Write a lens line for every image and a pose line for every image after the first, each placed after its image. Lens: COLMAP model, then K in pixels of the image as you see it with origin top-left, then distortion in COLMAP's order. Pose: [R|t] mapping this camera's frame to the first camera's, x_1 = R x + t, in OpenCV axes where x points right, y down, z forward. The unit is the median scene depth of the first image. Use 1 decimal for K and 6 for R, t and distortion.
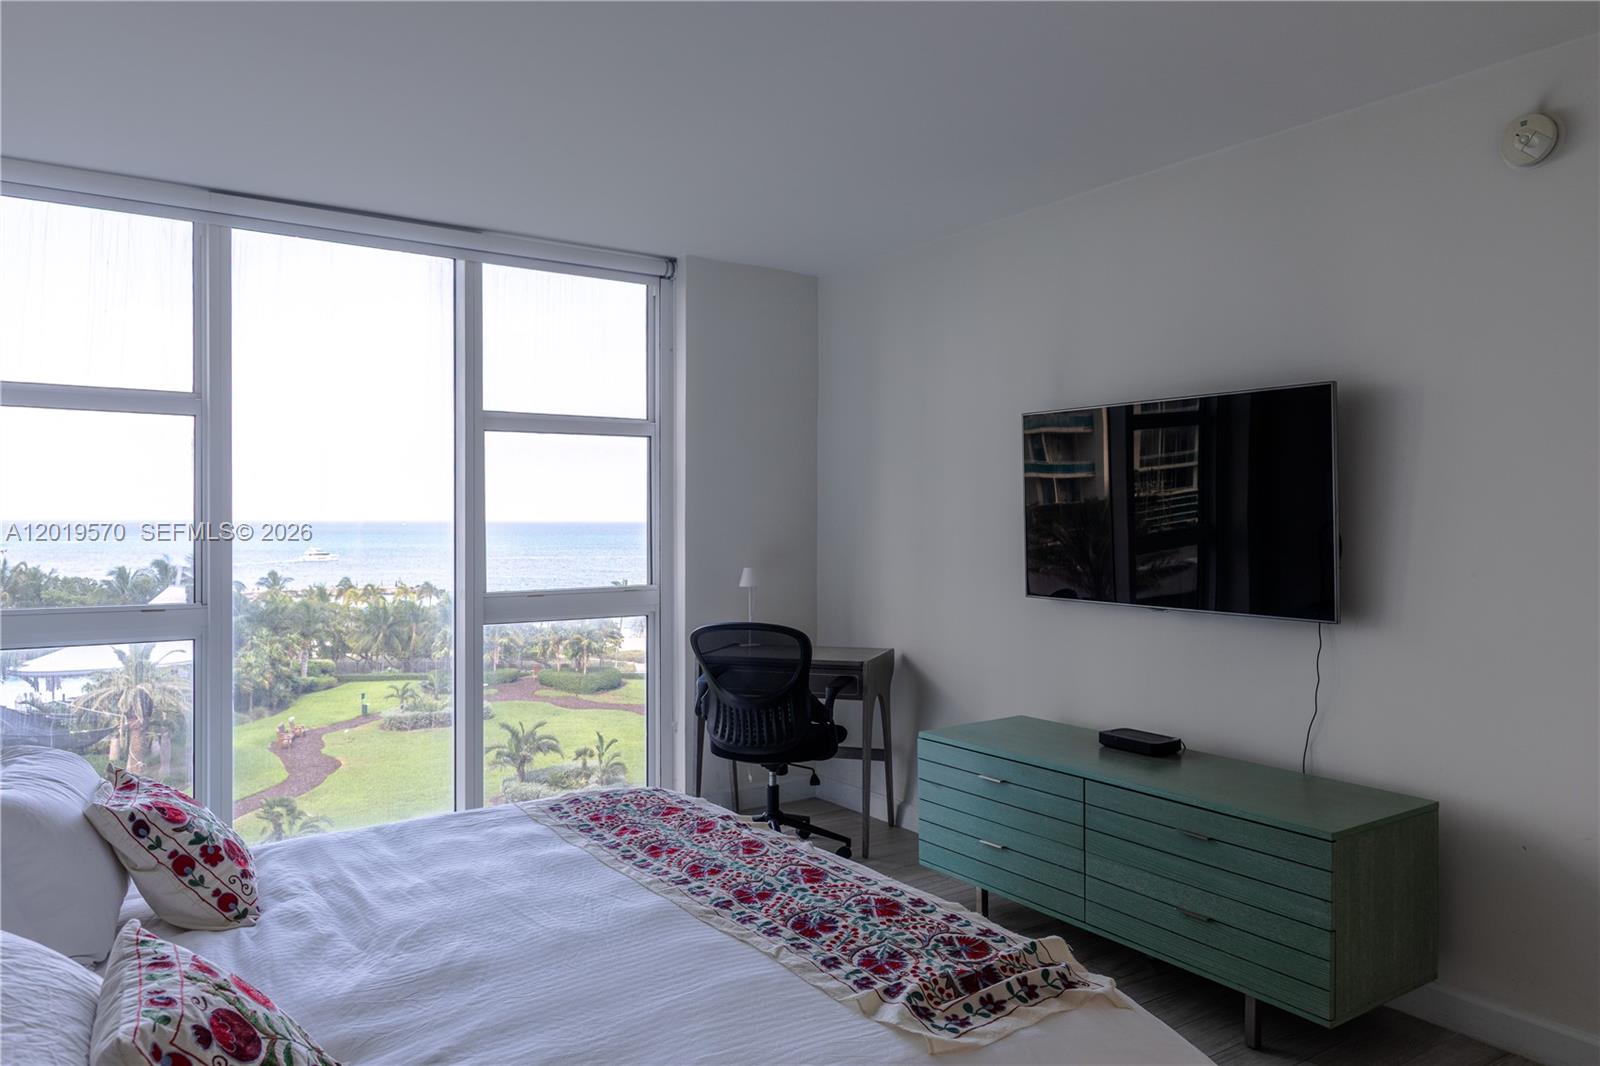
lens RADIAL K [[1096.2, 0, 782.8], [0, 1096.2, 526.0], [0, 0, 1]] dist [0.020212, 0.003613]
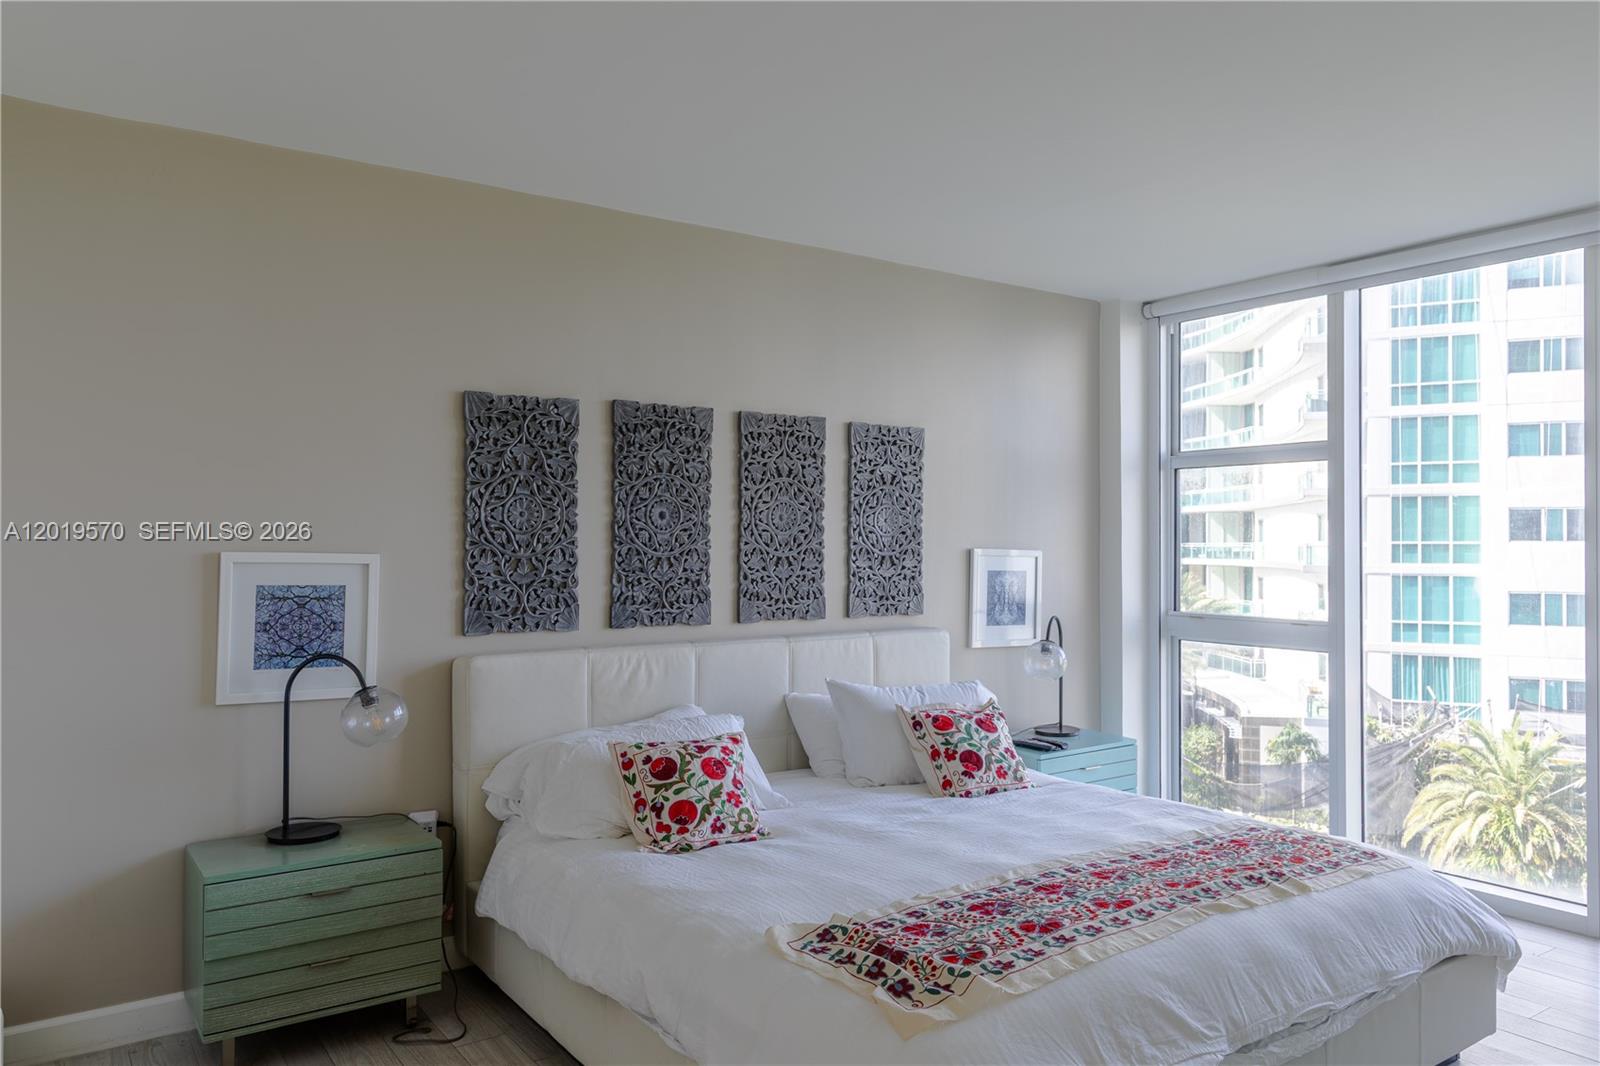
lens RADIAL K [[1096.2, 0, 800.0], [0, 1096.2, 539.6], [0, 0, 1]] dist [0.020212, 0.003613]
pose [[0.024852, -0.010292, -0.999638, 1.137392], [-0.007740, 0.999915, -0.010488, 0.000292], [0.999661, 0.007998, 0.024770, 0.765376]]
